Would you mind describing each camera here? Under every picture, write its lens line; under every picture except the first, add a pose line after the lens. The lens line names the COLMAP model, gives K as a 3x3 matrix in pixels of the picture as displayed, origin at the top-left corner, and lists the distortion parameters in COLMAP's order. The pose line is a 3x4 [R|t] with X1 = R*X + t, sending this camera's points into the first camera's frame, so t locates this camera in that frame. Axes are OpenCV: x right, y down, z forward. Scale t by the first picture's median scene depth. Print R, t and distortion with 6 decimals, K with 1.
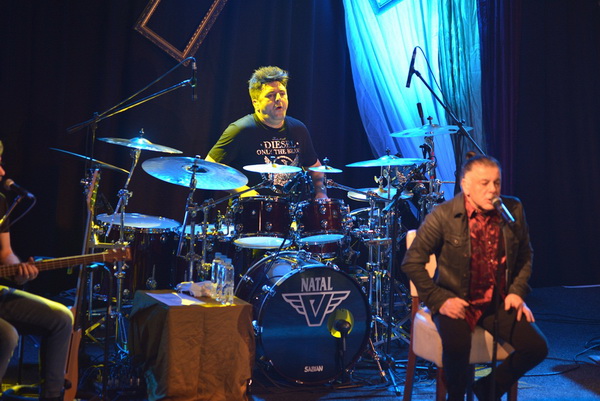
lens RADIAL K [[3299.0, 0, 300.2], [0, 3299.0, 200.2], [0, 0, 1]] dist [0.085885, 0.000000]
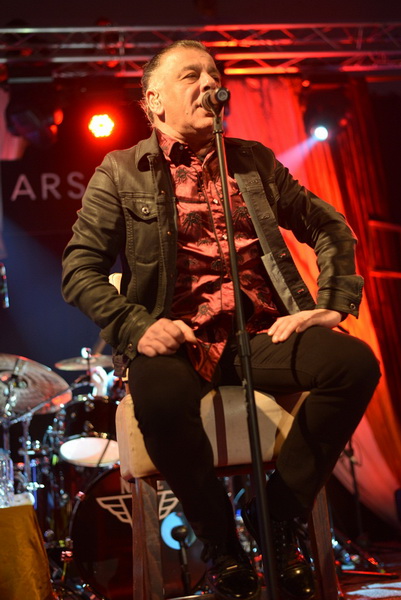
lens RADIAL K [[872.8, 0, 196.6], [0, 872.8, 302.5], [0, 0, 1]] dist [-0.002379, 0.000000]
pose [[0.960142, -0.183237, -0.211074, 0.068352], [0.092480, 0.920868, -0.378747, 0.063868], [0.263772, 0.344131, 0.901110, 0.749263]]
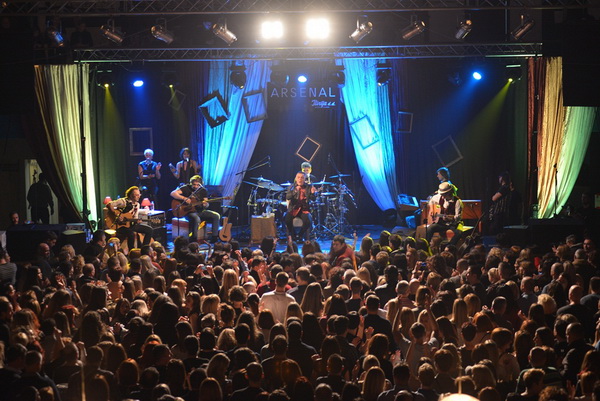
lens RADIAL K [[1337.1, 0, 299.3], [0, 1337.1, 200.0], [0, 0, 1]] dist [-0.108870, 0.000000]
pose [[0.917953, -0.006063, -0.396643, 0.594349], [-0.019772, 0.997941, -0.061013, 0.098962], [0.396196, 0.063849, 0.915943, -0.410303]]
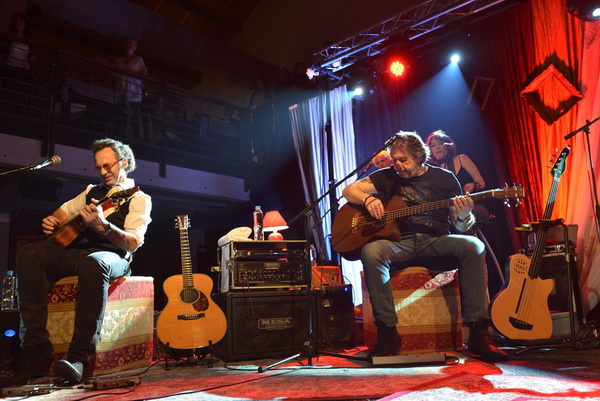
lens RADIAL K [[510.7, 0, 300.0], [0, 510.7, 198.8], [0, 0, 1]] dist [-0.037067, -0.013757]
pose [[0.417242, -0.244861, -0.875187, 0.051076], [-0.102337, 0.944234, -0.312968, 0.069393], [0.903015, 0.220147, 0.368916, 0.780949]]
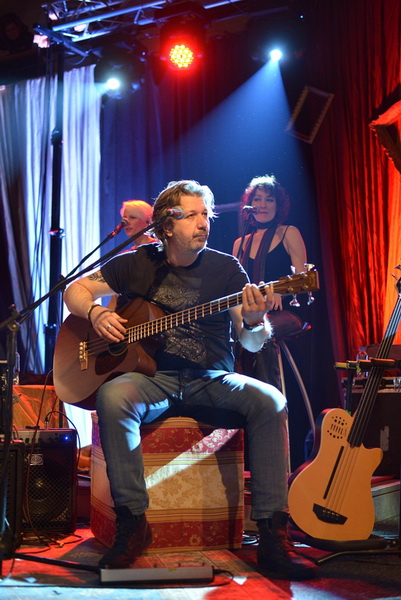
lens RADIAL K [[872.8, 0, 195.1], [0, 872.8, 302.1], [0, 0, 1]] dist [-0.002379, 0.000000]
pose [[0.621099, -0.138784, -0.771346, 0.059683], [-0.113349, 0.957942, -0.263627, 0.058713], [0.775492, 0.251170, 0.579245, 0.773360]]
